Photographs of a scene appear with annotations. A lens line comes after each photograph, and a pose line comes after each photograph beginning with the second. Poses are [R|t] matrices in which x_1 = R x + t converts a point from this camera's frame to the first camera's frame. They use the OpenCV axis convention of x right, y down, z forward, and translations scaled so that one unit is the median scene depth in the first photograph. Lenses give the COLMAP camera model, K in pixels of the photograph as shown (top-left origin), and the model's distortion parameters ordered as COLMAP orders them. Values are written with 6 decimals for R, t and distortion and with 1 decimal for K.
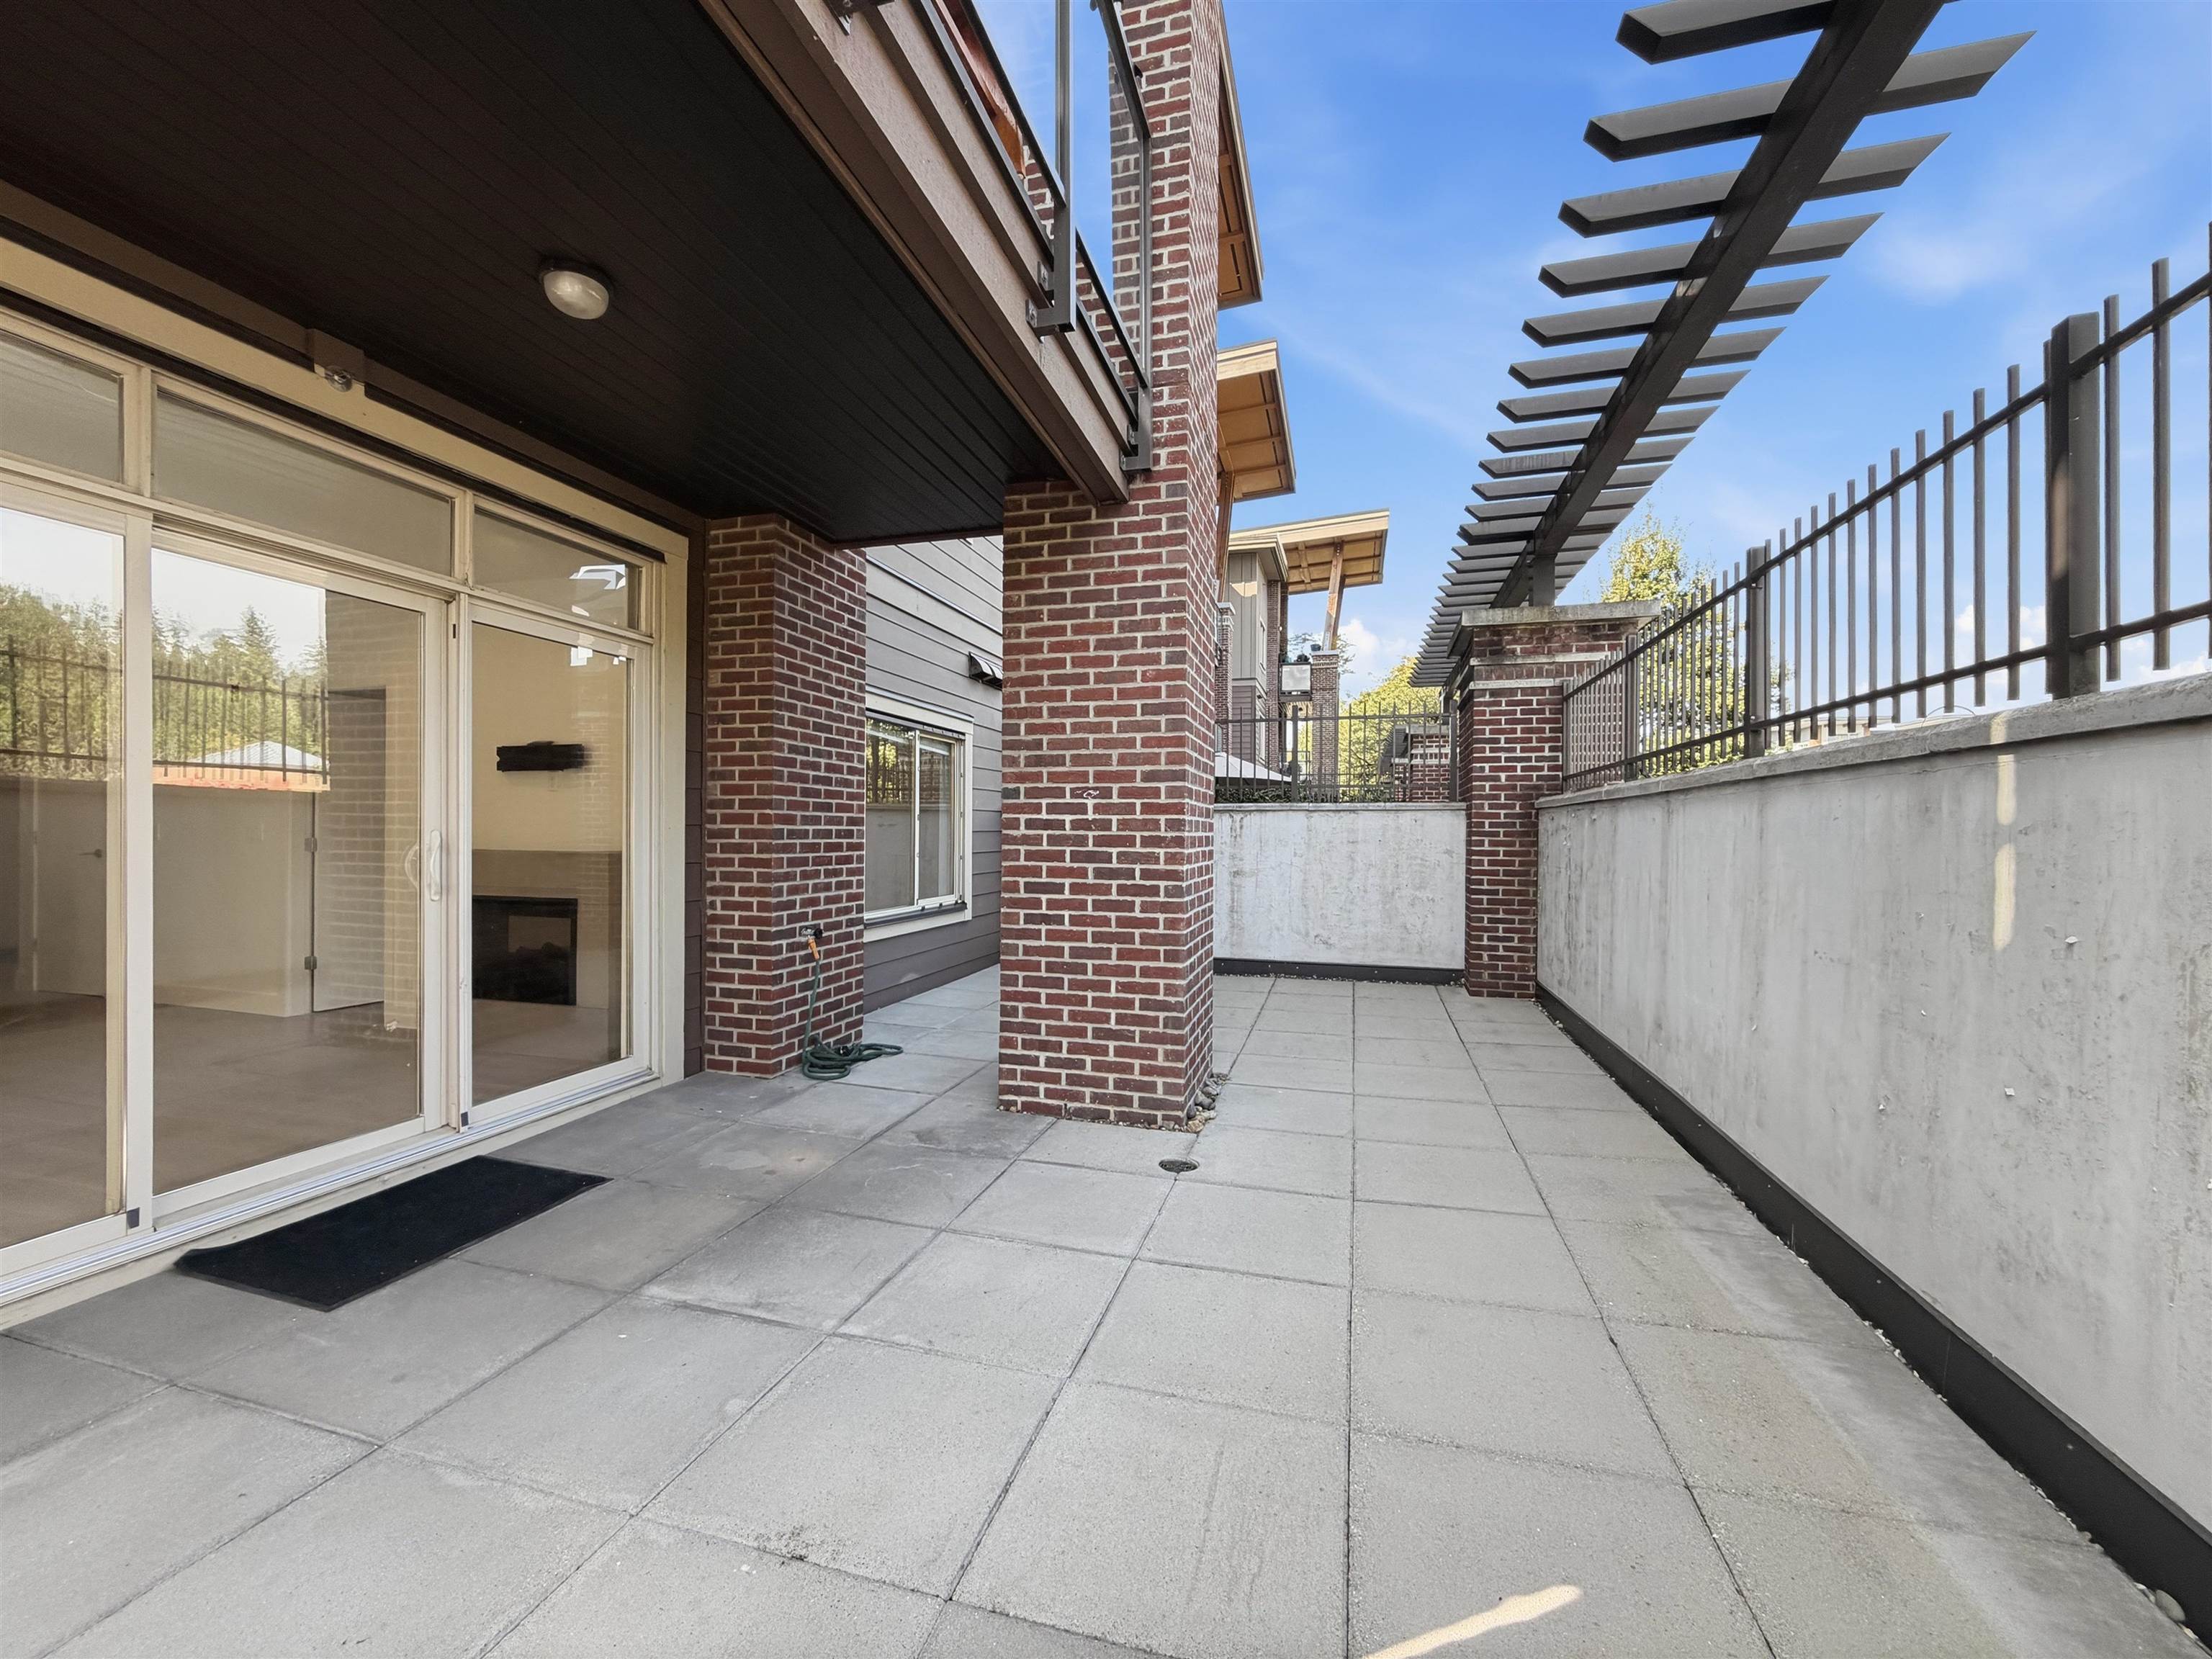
lens RADIAL K [[892.5, 0, 1096.9], [0, 892.5, 828.8], [0, 0, 1]] dist [0.001272, 0.000050]
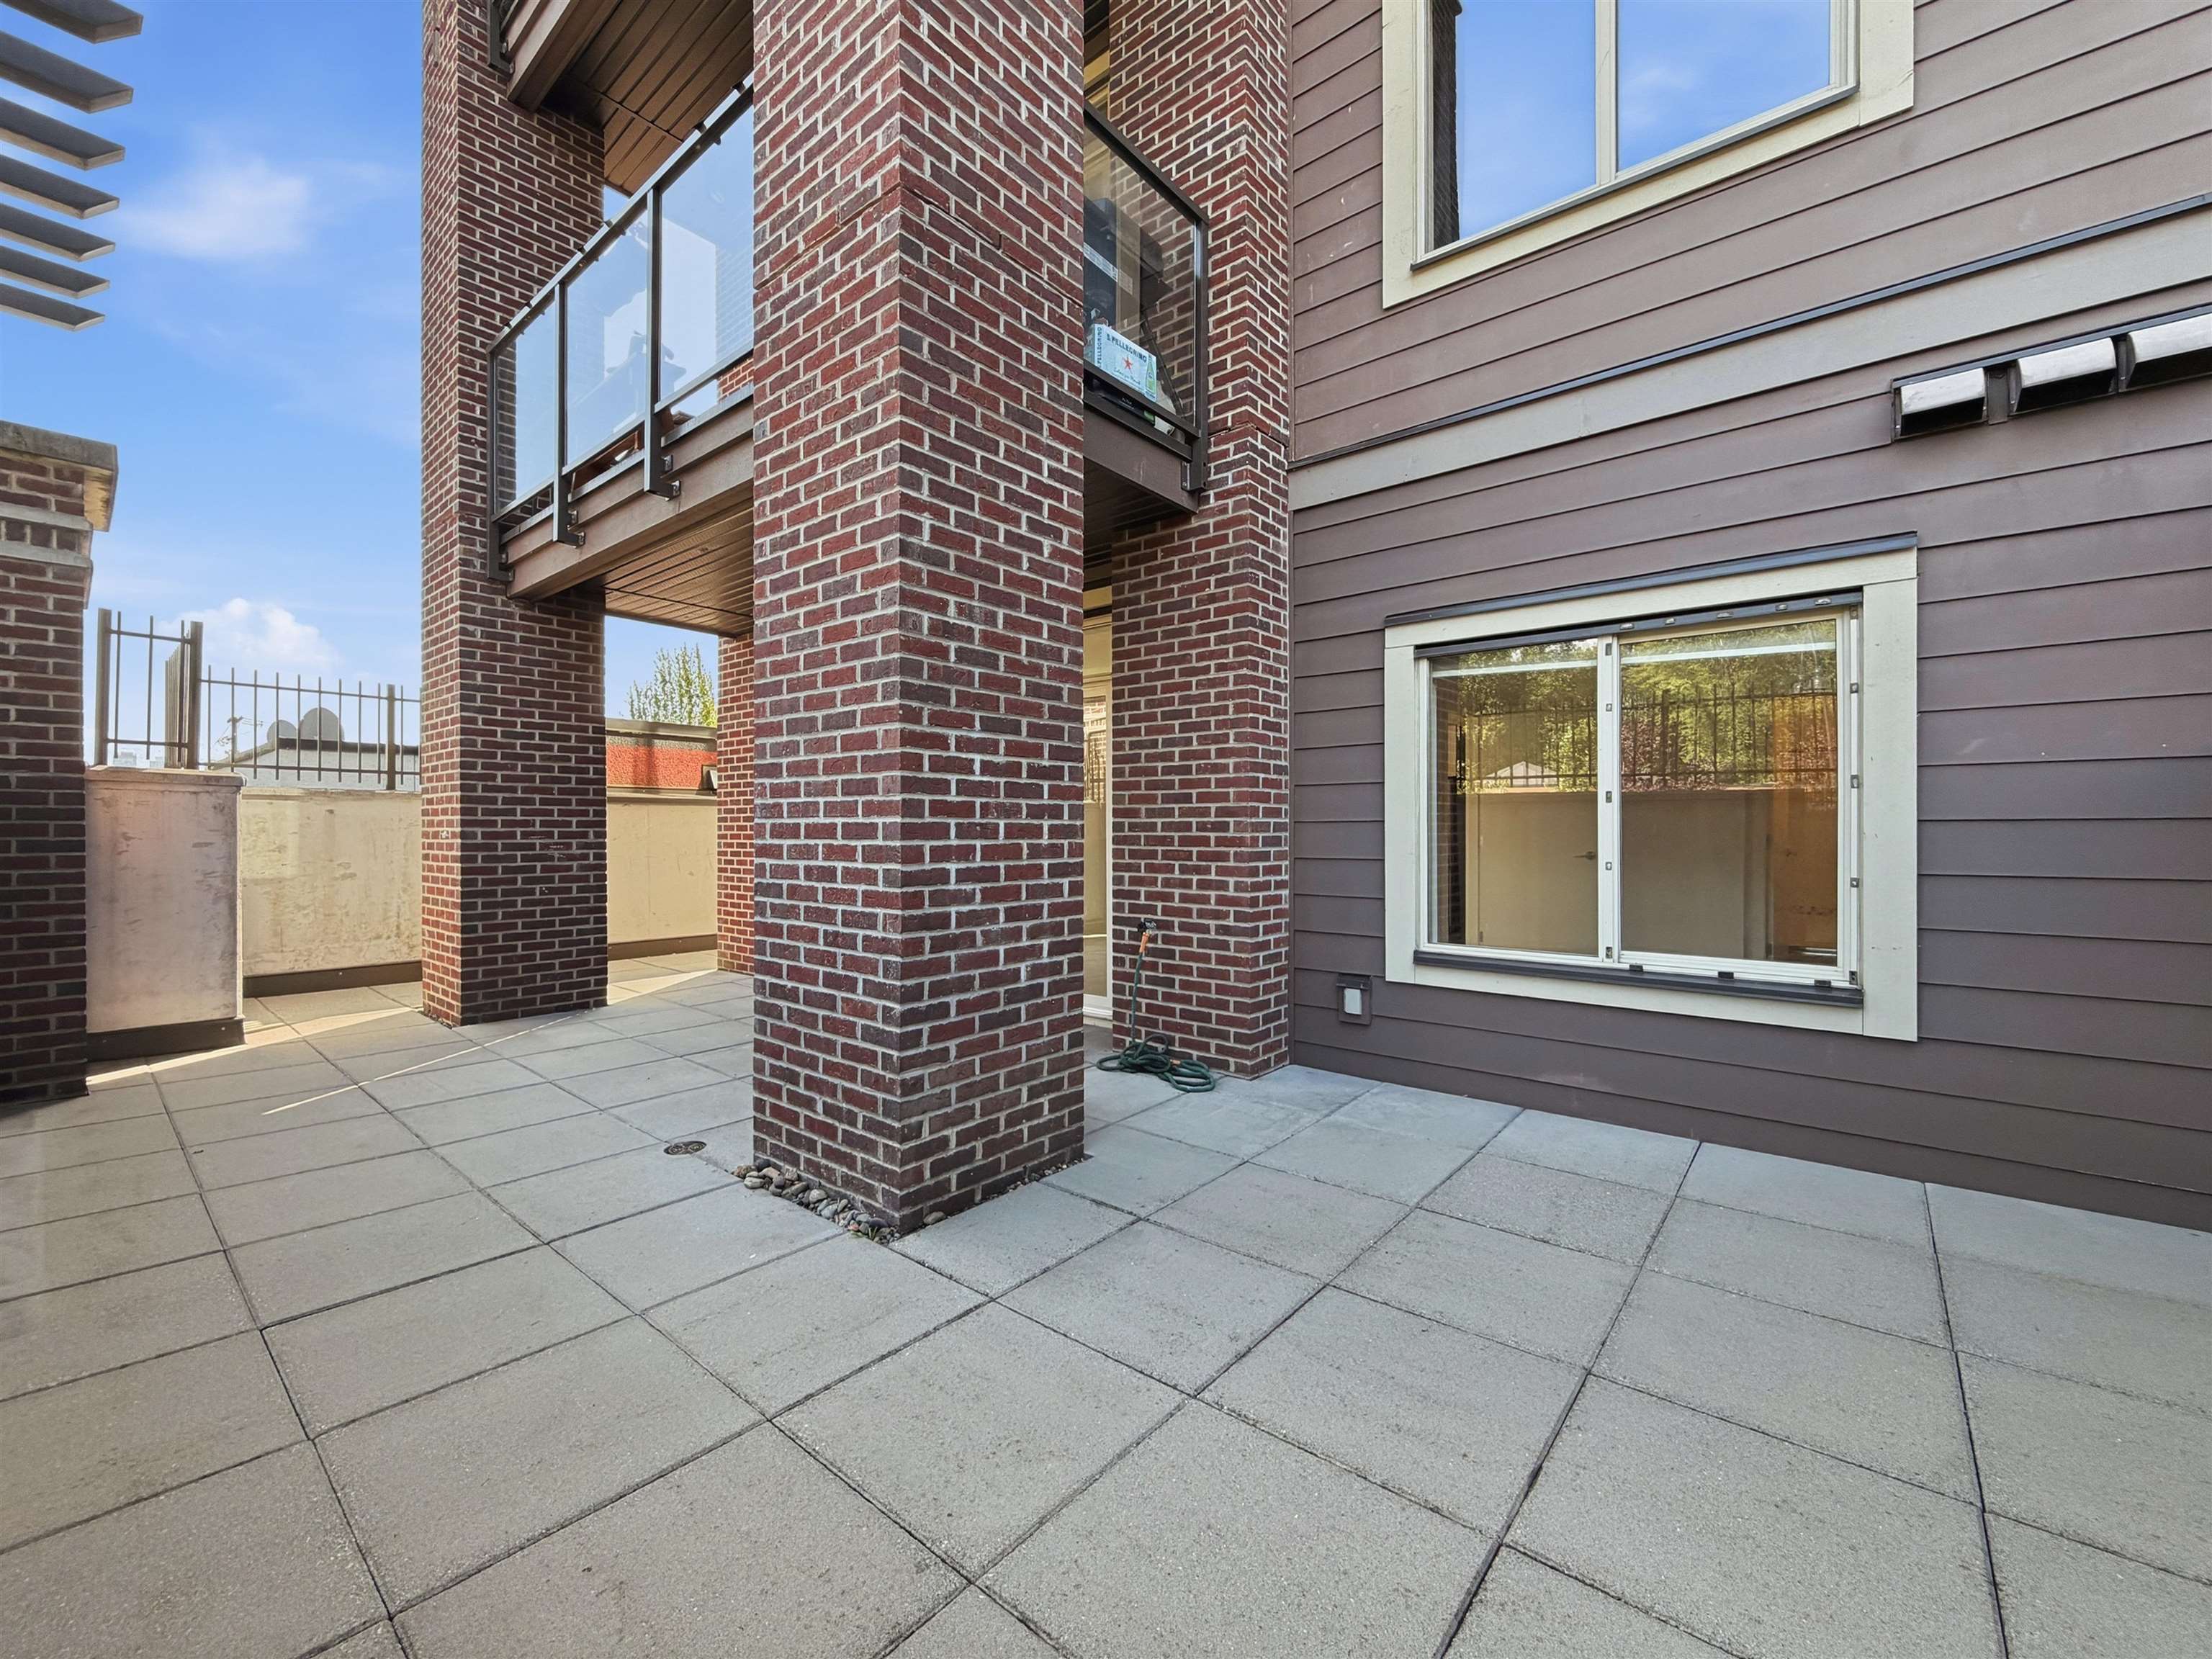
lens RADIAL K [[892.5, 0, 1101.8], [0, 892.5, 829.5], [0, 0, 1]] dist [0.001272, 0.000050]
pose [[-0.406913, -0.004143, -0.913458, 0.571774], [-0.000336, 0.999990, -0.004385, 0.012545], [0.913467, -0.001477, -0.406910, 1.273793]]
